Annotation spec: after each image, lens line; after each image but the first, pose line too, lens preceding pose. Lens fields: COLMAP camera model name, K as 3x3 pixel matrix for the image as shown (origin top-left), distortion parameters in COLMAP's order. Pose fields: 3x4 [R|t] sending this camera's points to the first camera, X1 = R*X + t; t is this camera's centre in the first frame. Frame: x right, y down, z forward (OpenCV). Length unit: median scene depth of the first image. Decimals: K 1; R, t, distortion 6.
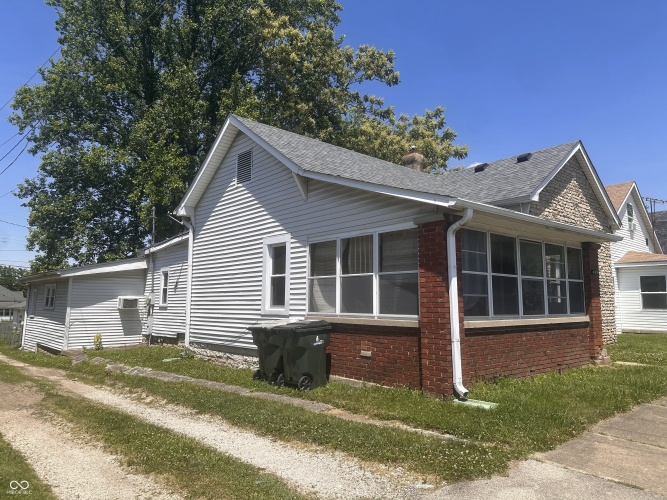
lens RADIAL K [[472.9, 0, 333.5], [0, 472.9, 248.6], [0, 0, 1]] dist [-0.000219, 0.000071]
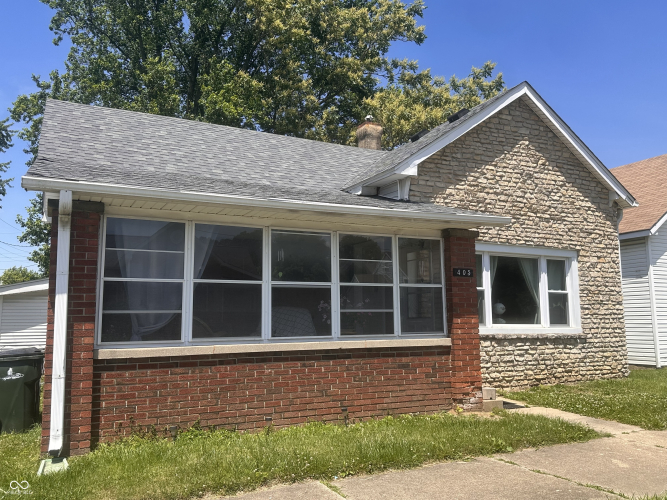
lens RADIAL K [[561.7, 0, 333.6], [0, 561.7, 252.0], [0, 0, 1]] dist [0.034501, 0.006979]
pose [[0.968599, -0.046223, -0.244292, 0.439539], [0.043927, 0.998924, -0.014844, 0.018753], [0.244715, 0.003647, 0.969588, 0.133574]]
